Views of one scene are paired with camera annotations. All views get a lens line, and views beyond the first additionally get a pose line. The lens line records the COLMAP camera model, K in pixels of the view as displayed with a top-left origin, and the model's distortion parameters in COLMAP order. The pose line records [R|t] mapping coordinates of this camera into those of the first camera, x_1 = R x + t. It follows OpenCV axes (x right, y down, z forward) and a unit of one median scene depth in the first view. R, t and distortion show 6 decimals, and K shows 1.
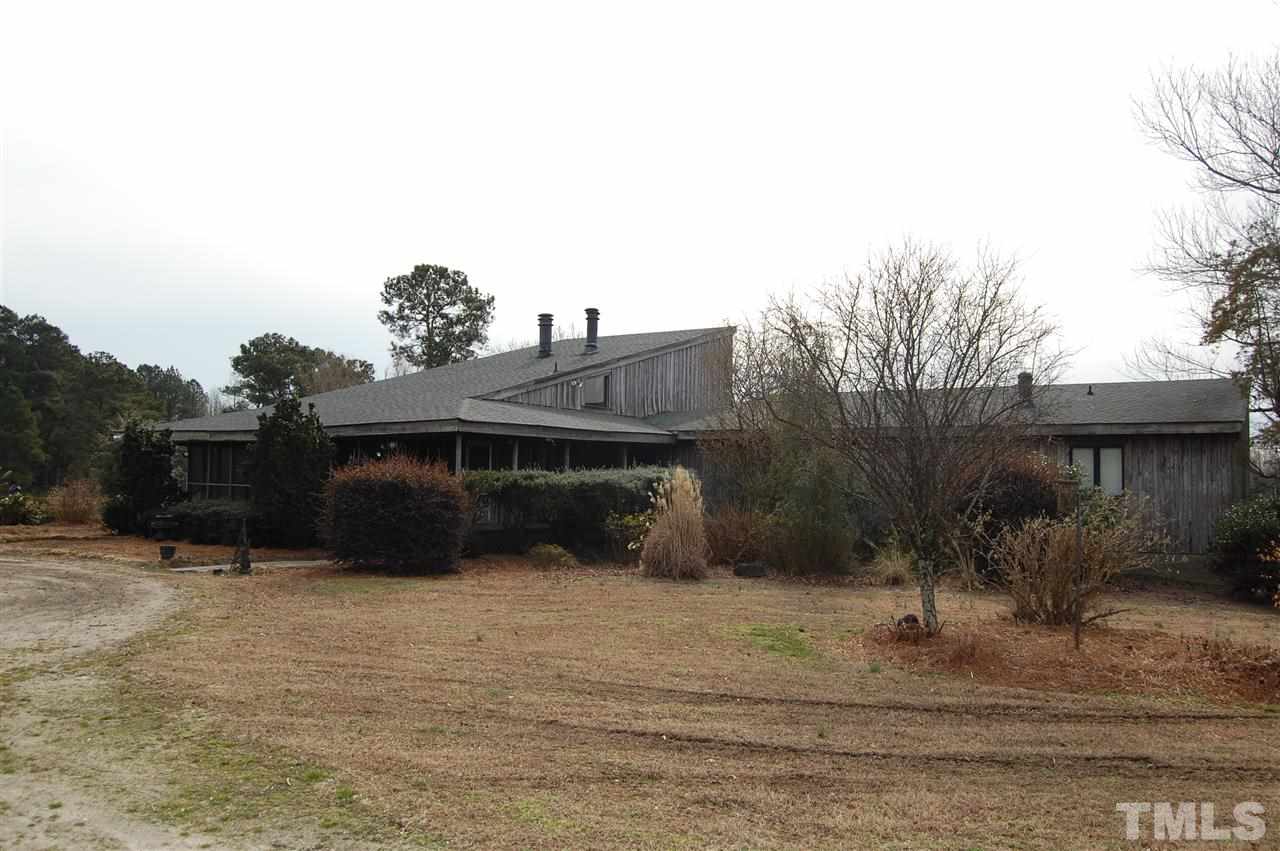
lens RADIAL K [[1011.5, 0, 638.3], [0, 1011.5, 427.5], [0, 0, 1]] dist [-0.059215, -0.002141]
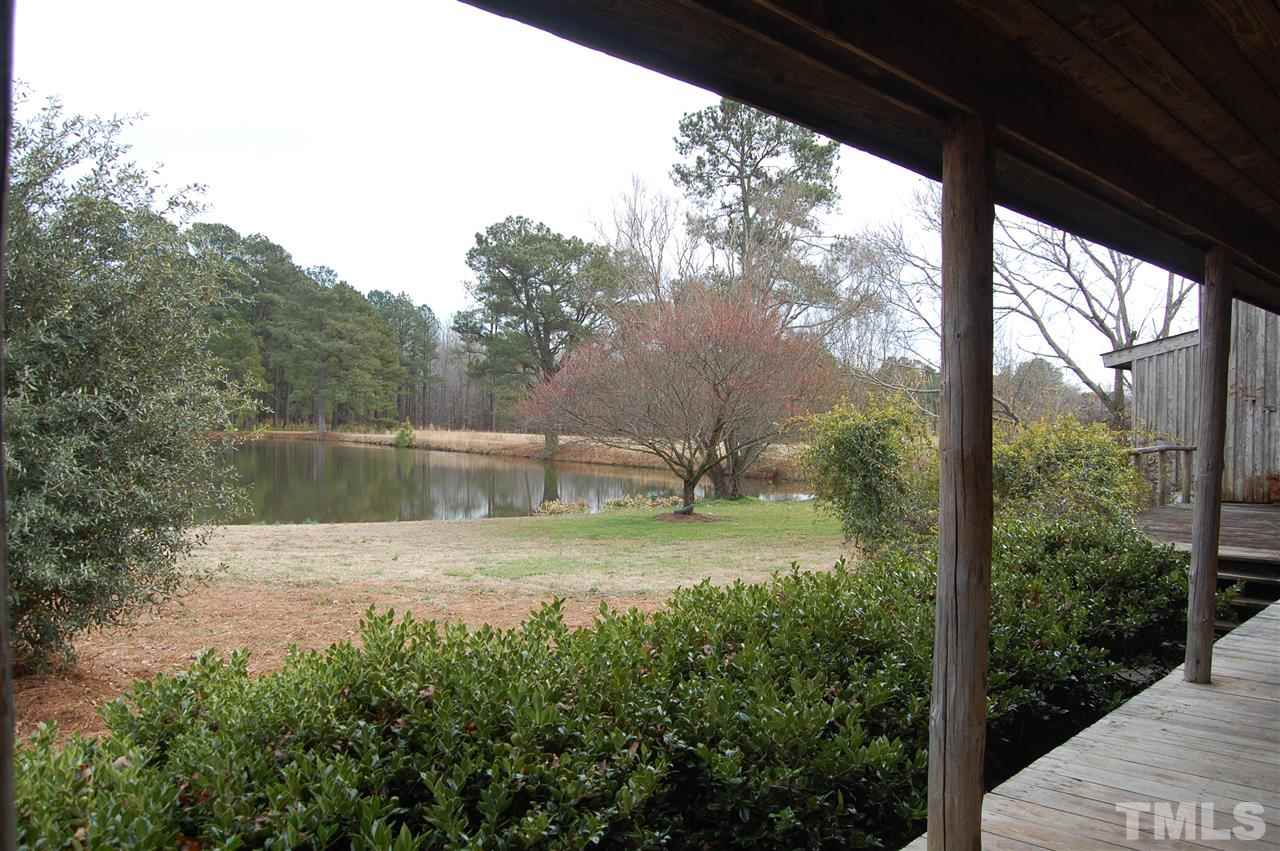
lens RADIAL K [[1011.5, 0, 640.9], [0, 1011.5, 425.2], [0, 0, 1]] dist [-0.059215, -0.002141]
pose [[0.977404, 0.004551, -0.211333, -0.114448], [0.009295, 0.997876, 0.064478, 0.013199], [0.211177, -0.064986, 0.975285, 0.277166]]
